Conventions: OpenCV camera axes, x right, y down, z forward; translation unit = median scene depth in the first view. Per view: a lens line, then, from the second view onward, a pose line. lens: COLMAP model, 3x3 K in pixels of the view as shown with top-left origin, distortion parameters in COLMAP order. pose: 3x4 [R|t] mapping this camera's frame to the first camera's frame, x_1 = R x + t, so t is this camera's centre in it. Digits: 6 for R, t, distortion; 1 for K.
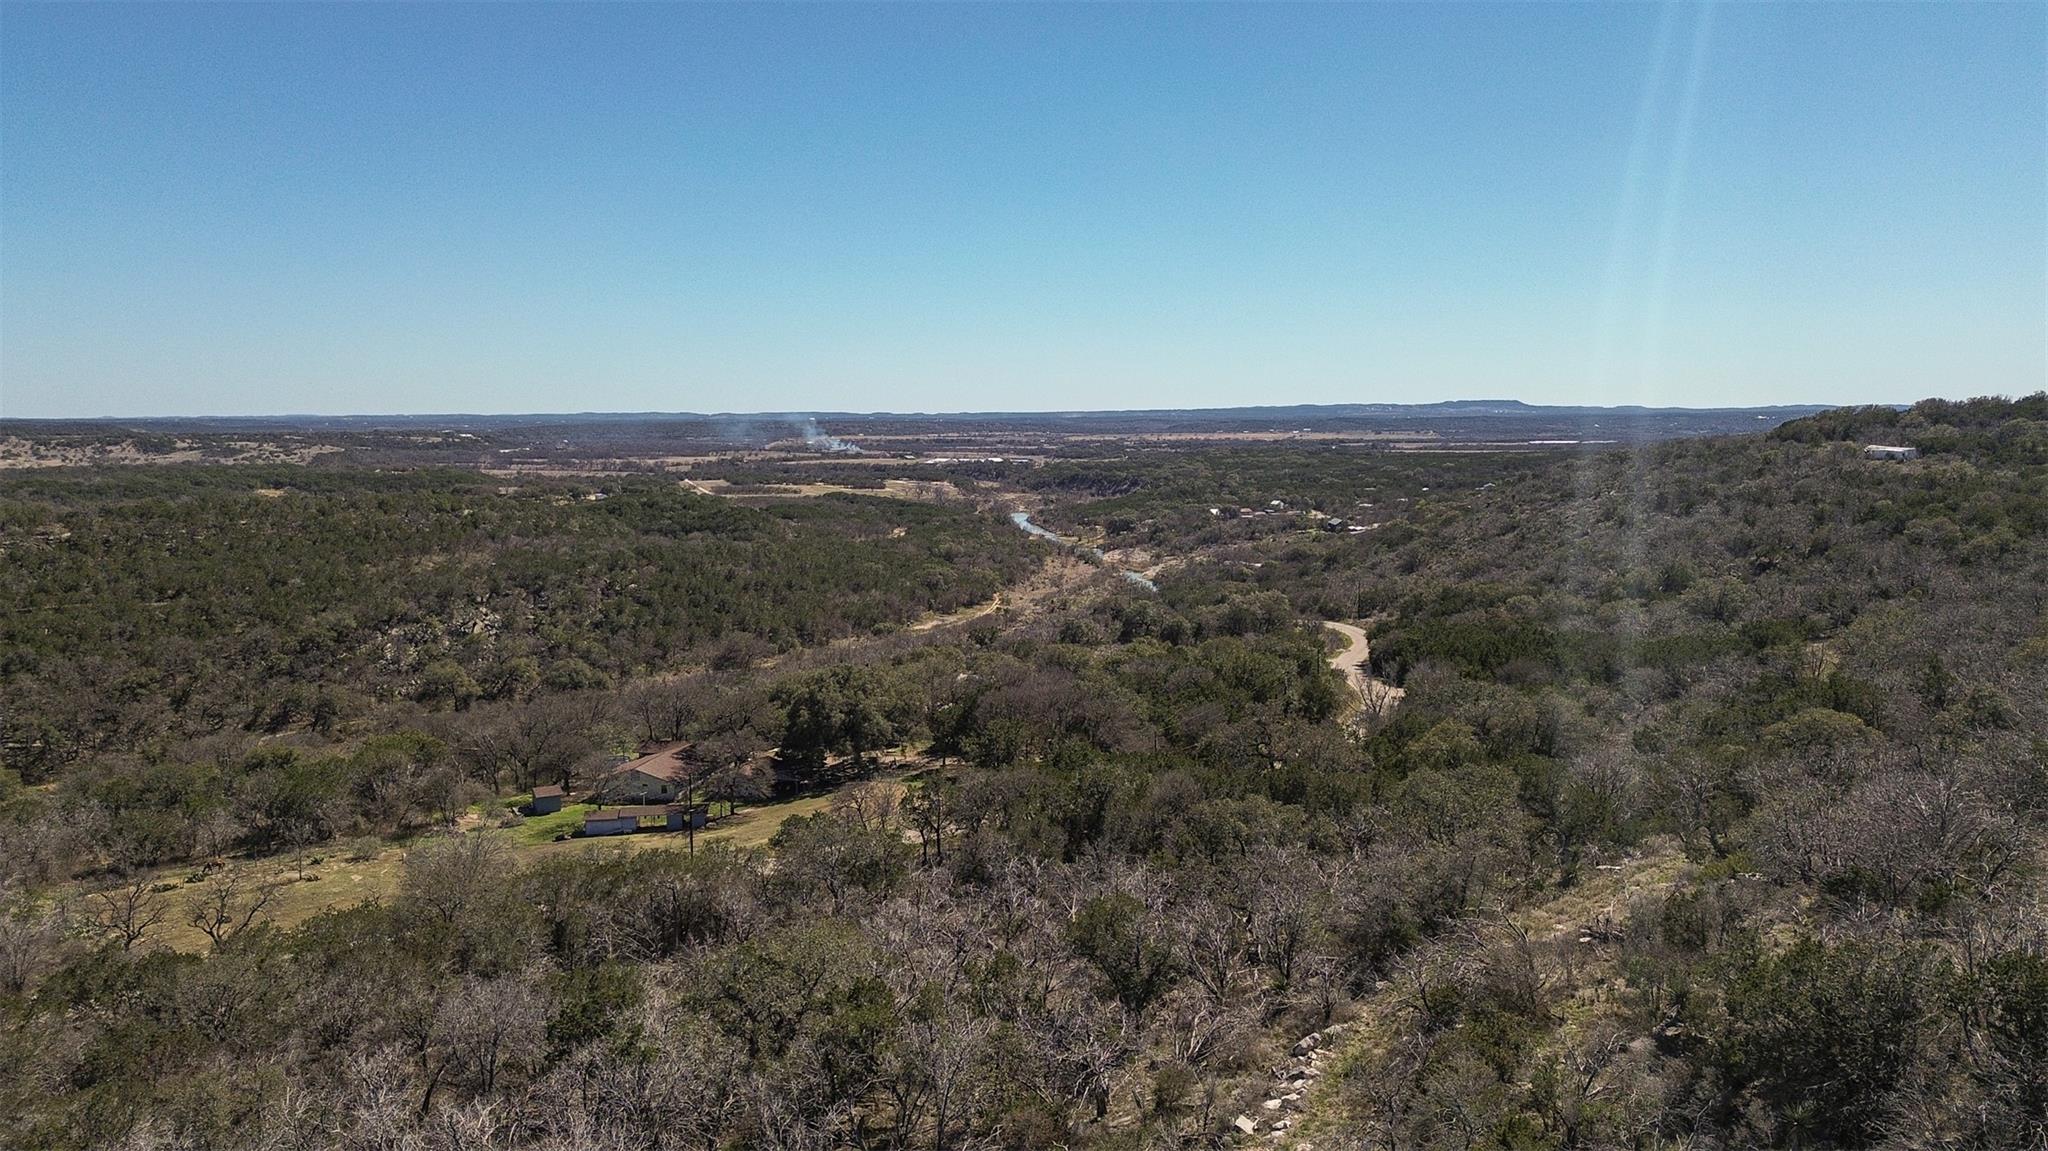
lens RADIAL K [[1445.4, 0, 1022.5], [0, 1445.4, 572.7], [0, 0, 1]] dist [0.076289, -0.082975]
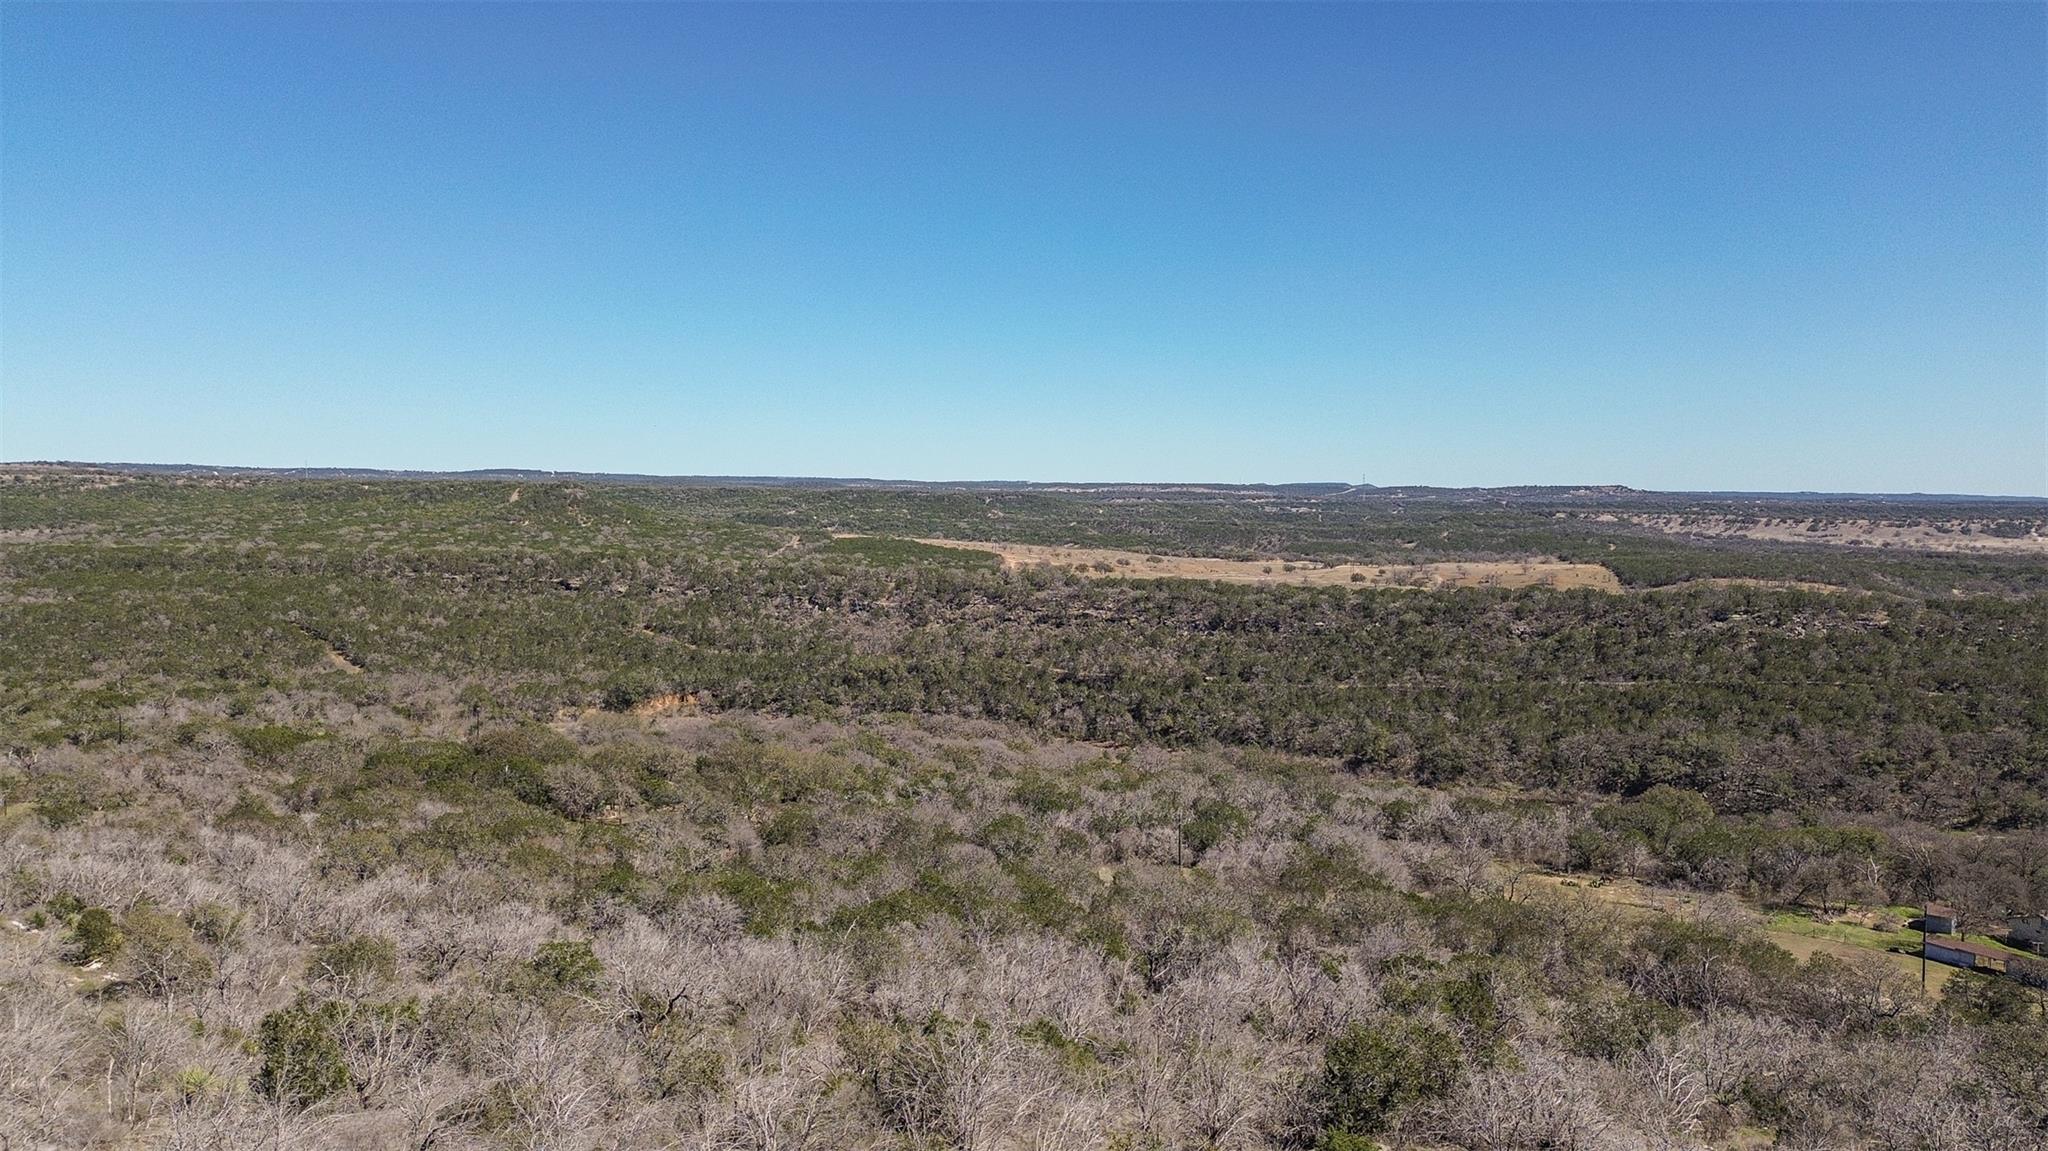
lens RADIAL K [[1445.4, 0, 1022.5], [0, 1445.4, 572.7], [0, 0, 1]] dist [0.076289, -0.082975]
pose [[0.317796, 0.053310, -0.946659, 0.077788], [-0.104401, 0.994315, 0.020946, -0.007312], [0.942394, 0.092175, 0.321555, 0.007856]]
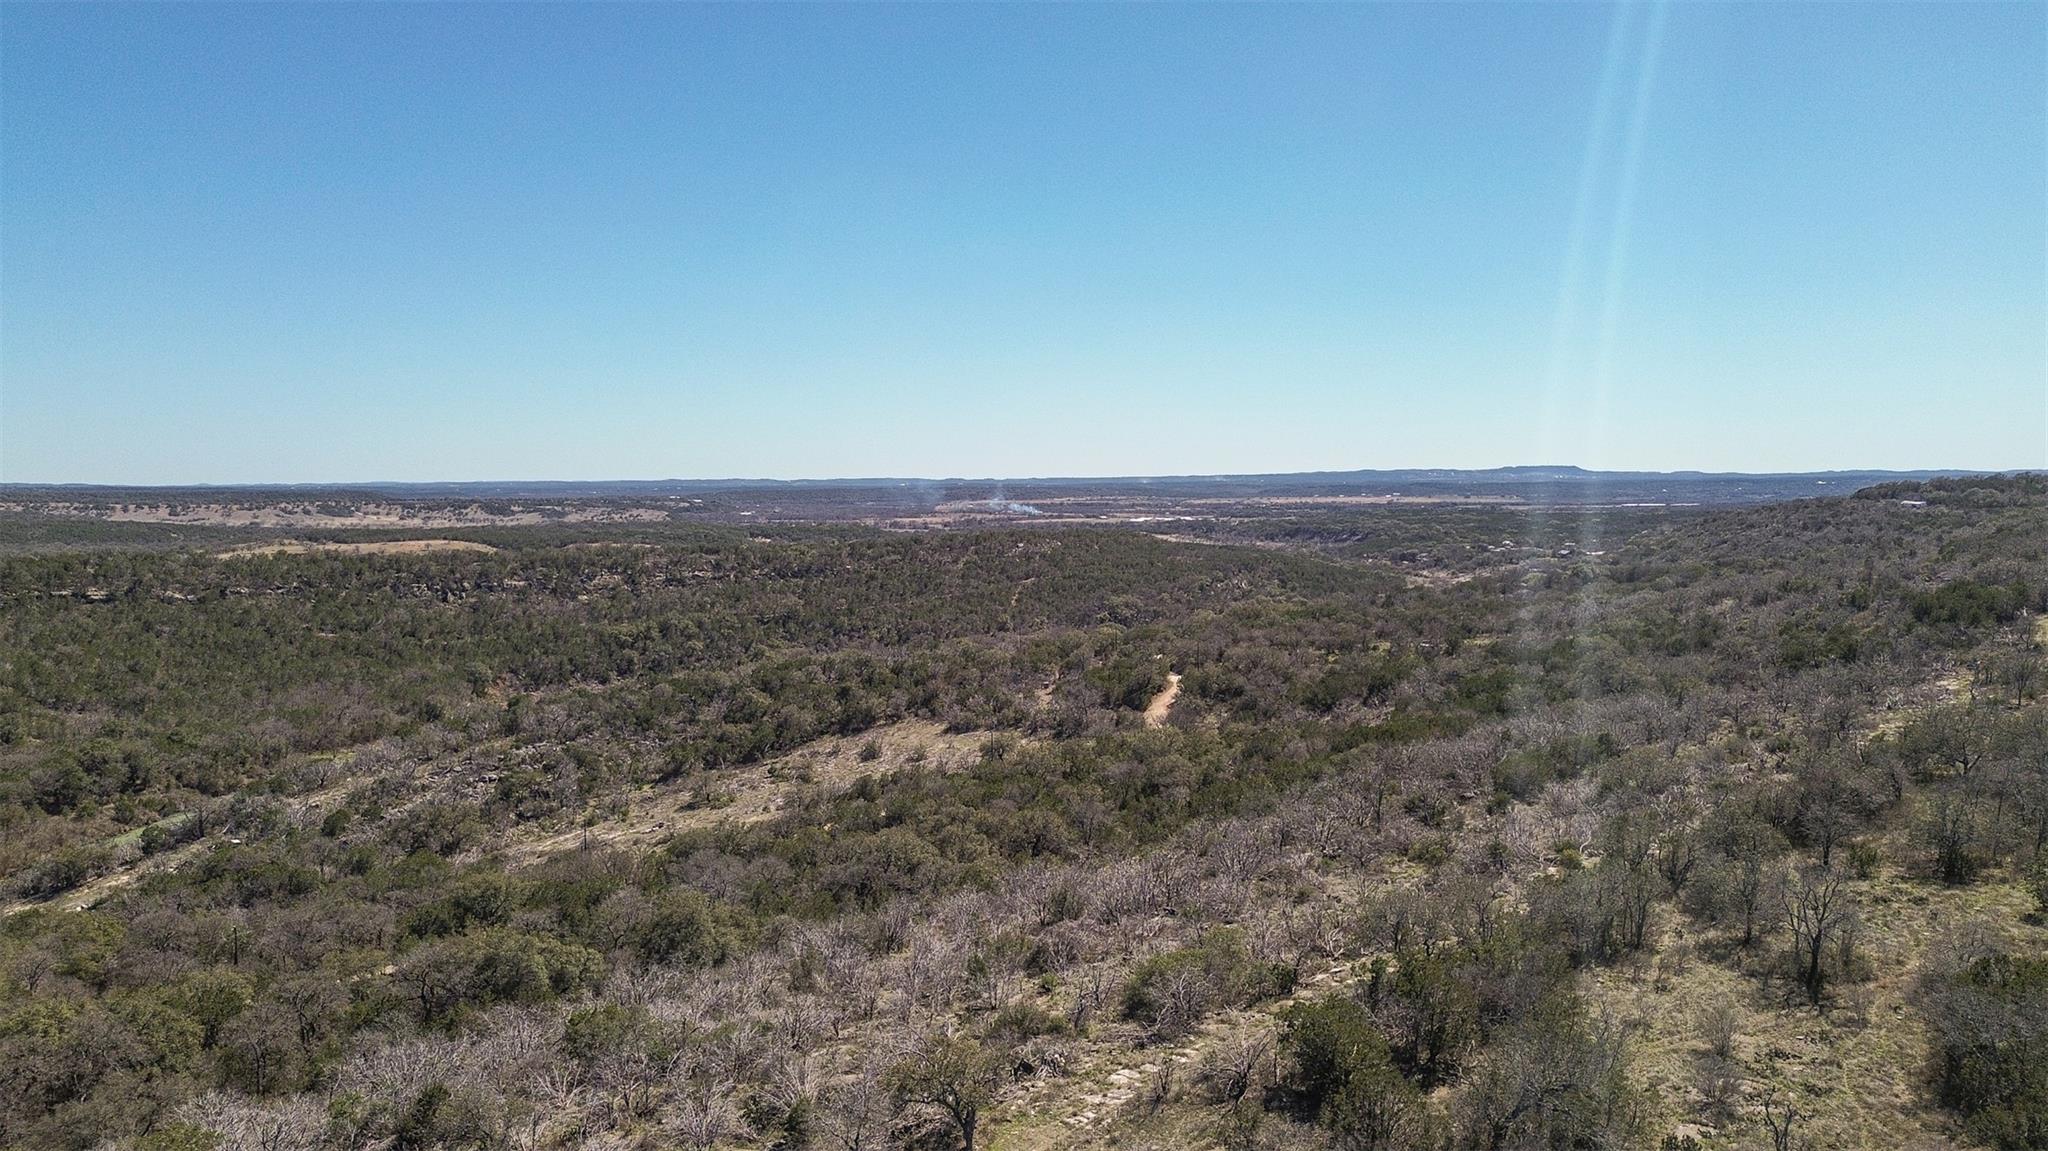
lens RADIAL K [[1441.7, 0, 1022.2], [0, 1441.7, 565.3], [0, 0, 1]] dist [0.071346, -0.072390]
pose [[0.999459, 0.000456, -0.032891, -0.253036], [-0.002072, 0.998791, -0.049113, 0.045840], [0.032829, 0.049155, 0.998252, -0.465379]]
